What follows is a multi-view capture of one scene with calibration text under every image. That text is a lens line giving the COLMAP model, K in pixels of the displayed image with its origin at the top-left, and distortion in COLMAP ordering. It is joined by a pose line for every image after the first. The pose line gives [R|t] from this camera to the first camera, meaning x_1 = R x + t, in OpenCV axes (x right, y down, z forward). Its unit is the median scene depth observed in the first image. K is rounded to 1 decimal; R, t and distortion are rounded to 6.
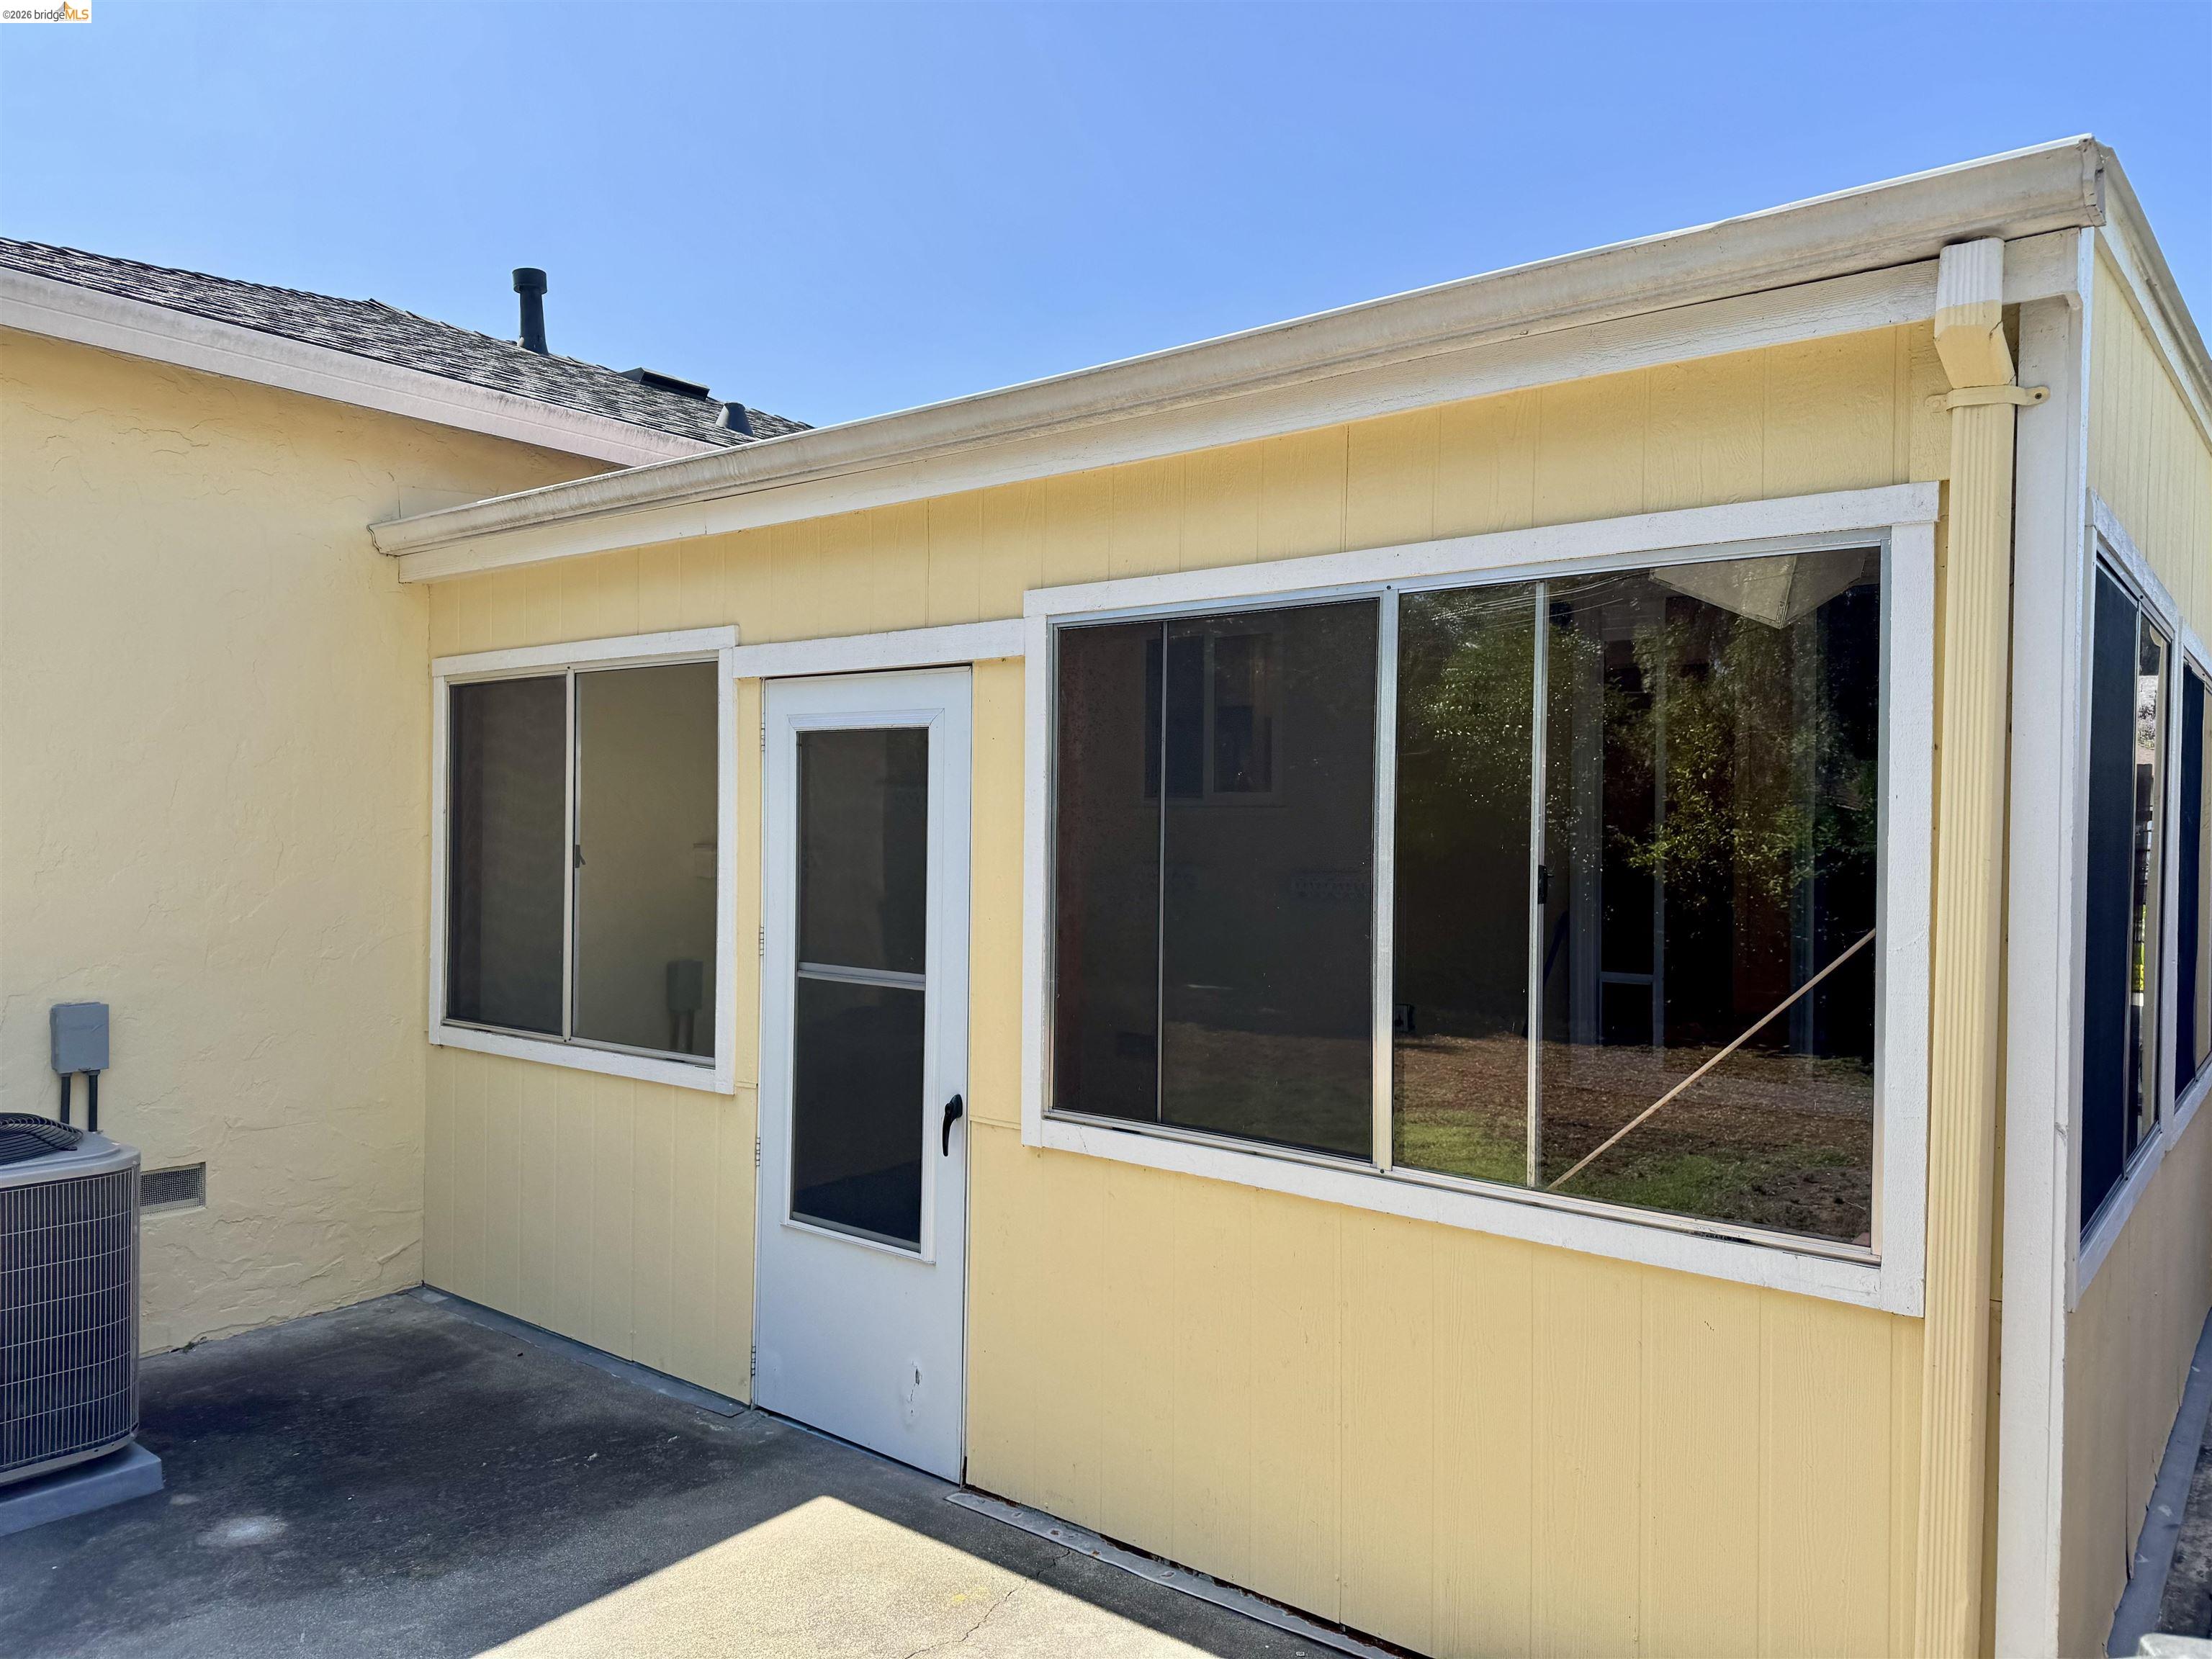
lens RADIAL K [[1503.2, 0, 1126.4], [0, 1503.2, 837.6], [0, 0, 1]] dist [0.092535, -0.152171]
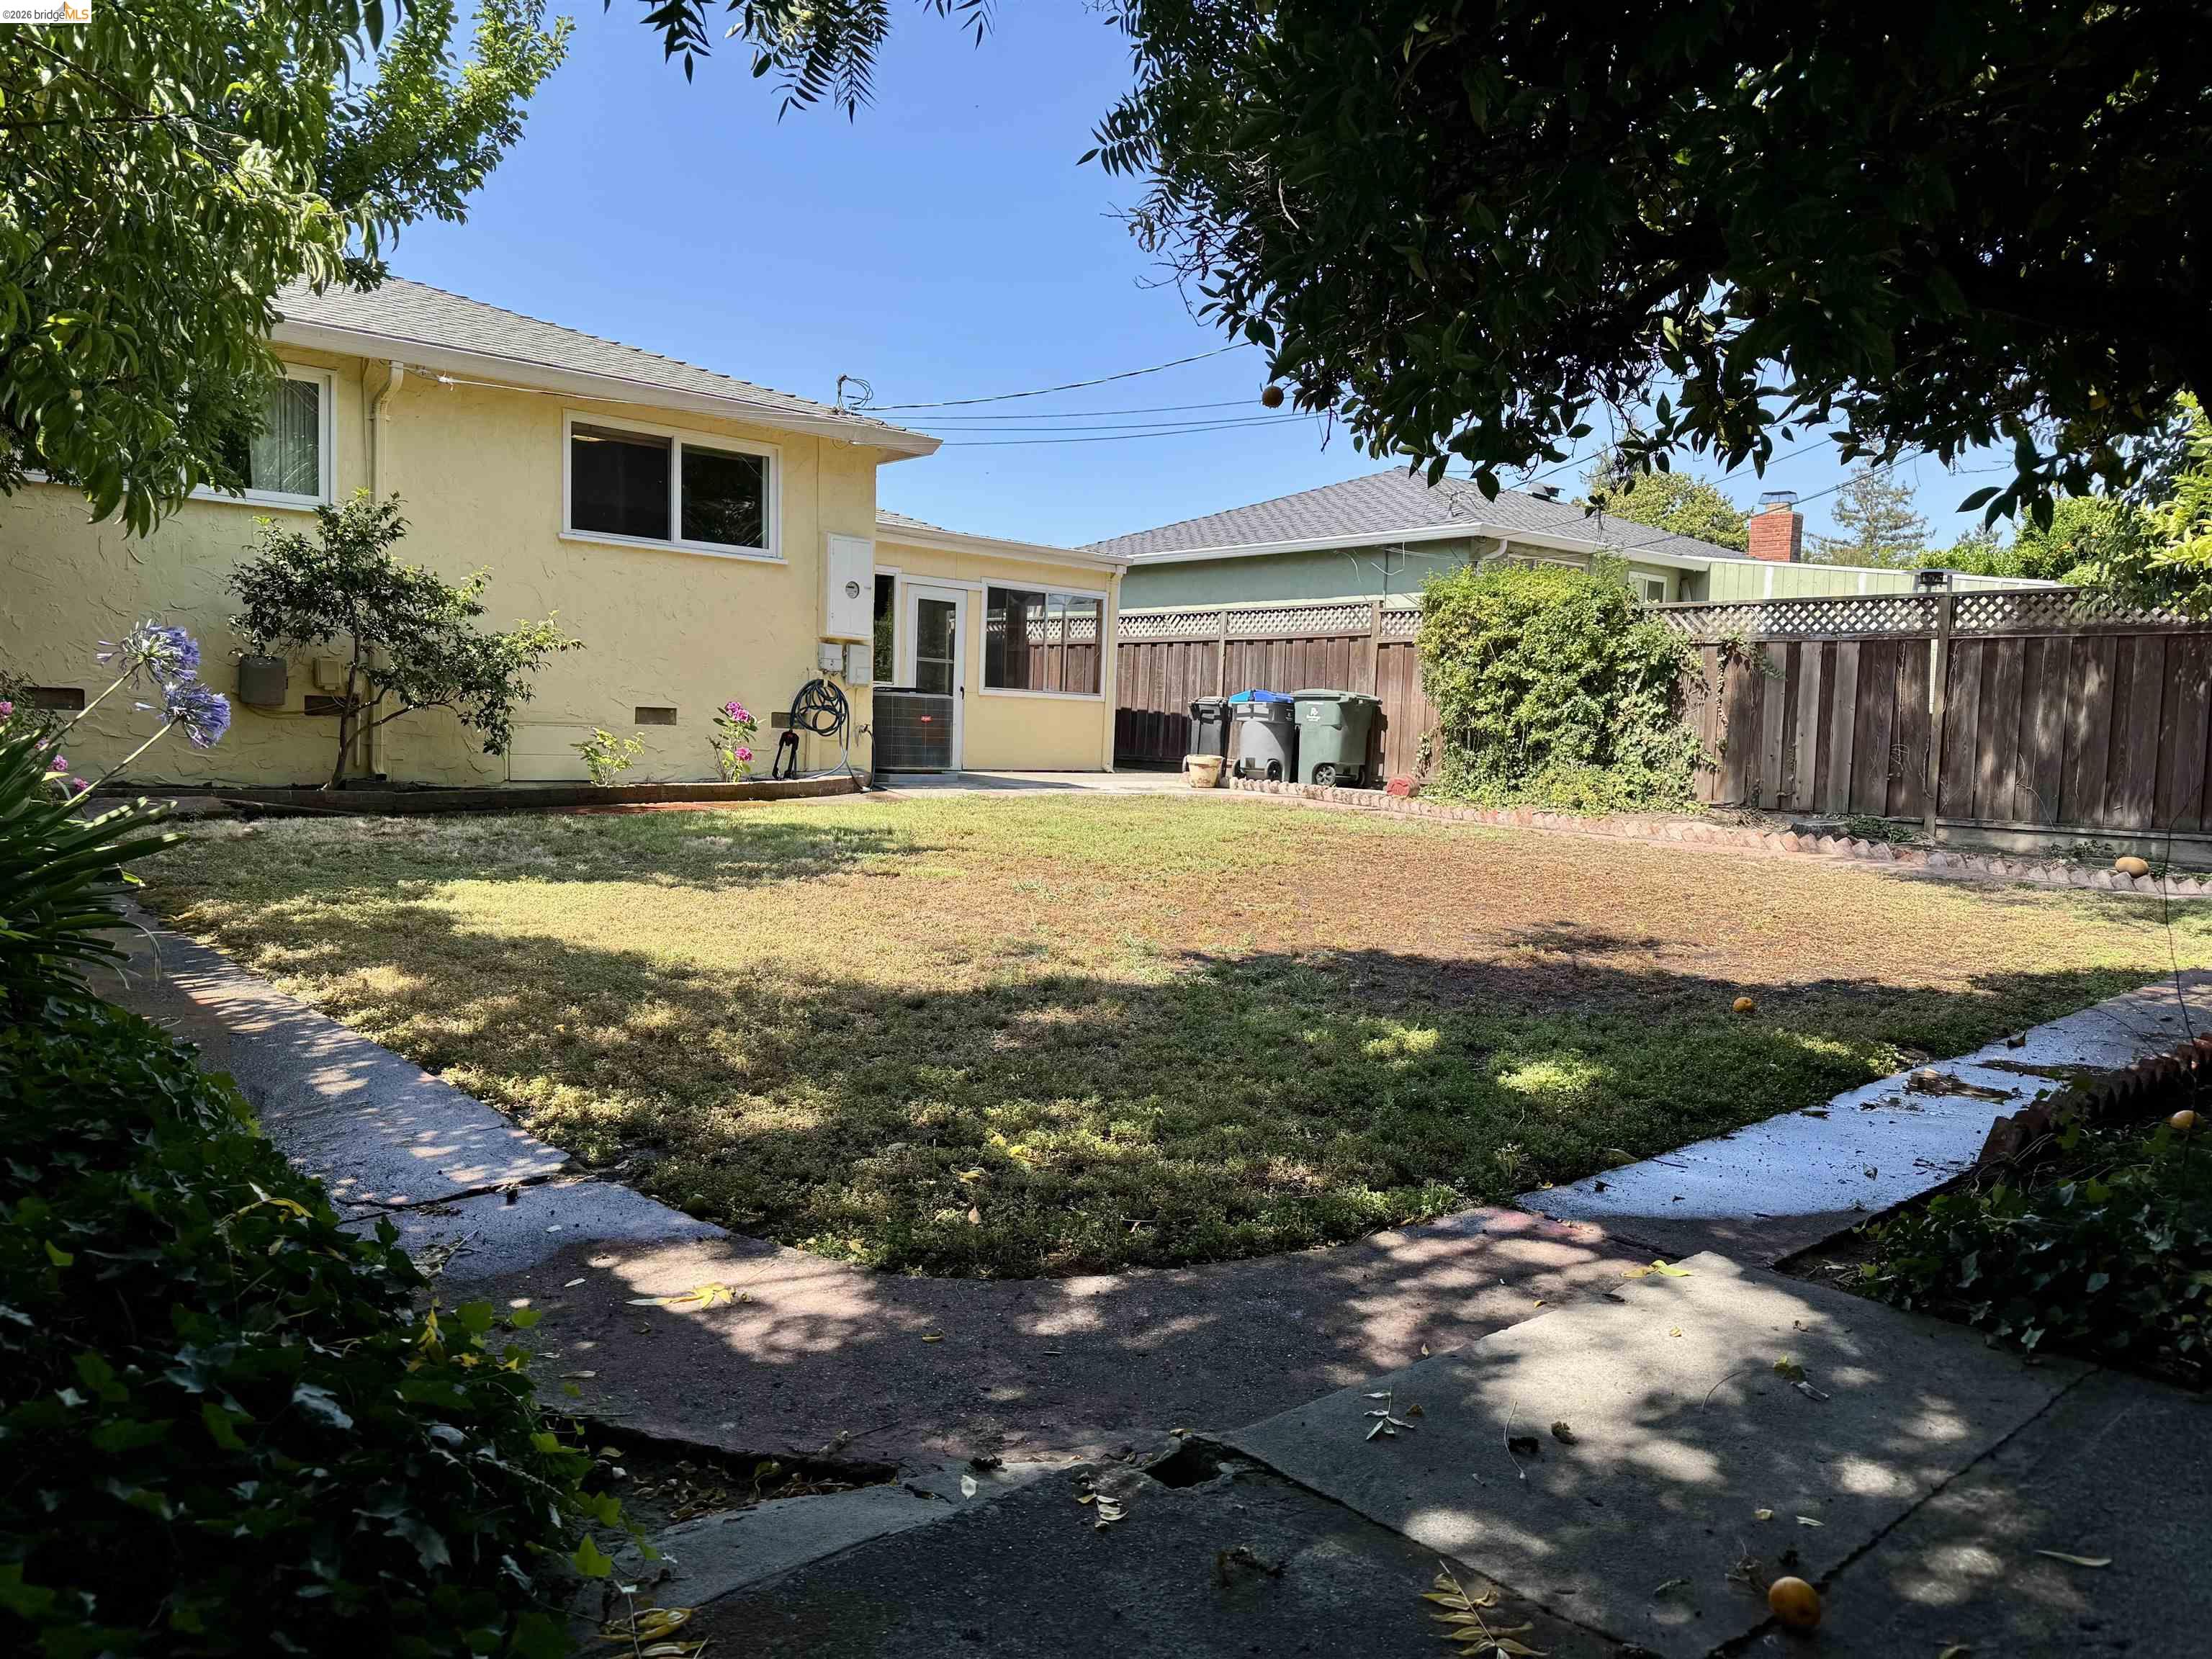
lens RADIAL K [[1525.3, 0, 1108.7], [0, 1525.3, 832.9], [0, 0, 1]] dist [0.092223, -0.120430]
pose [[0.166964, -0.075794, 0.983045, -5.464264], [-0.024908, 0.996398, 0.081054, 0.272501], [-0.985648, -0.038018, 0.164475, -0.247012]]
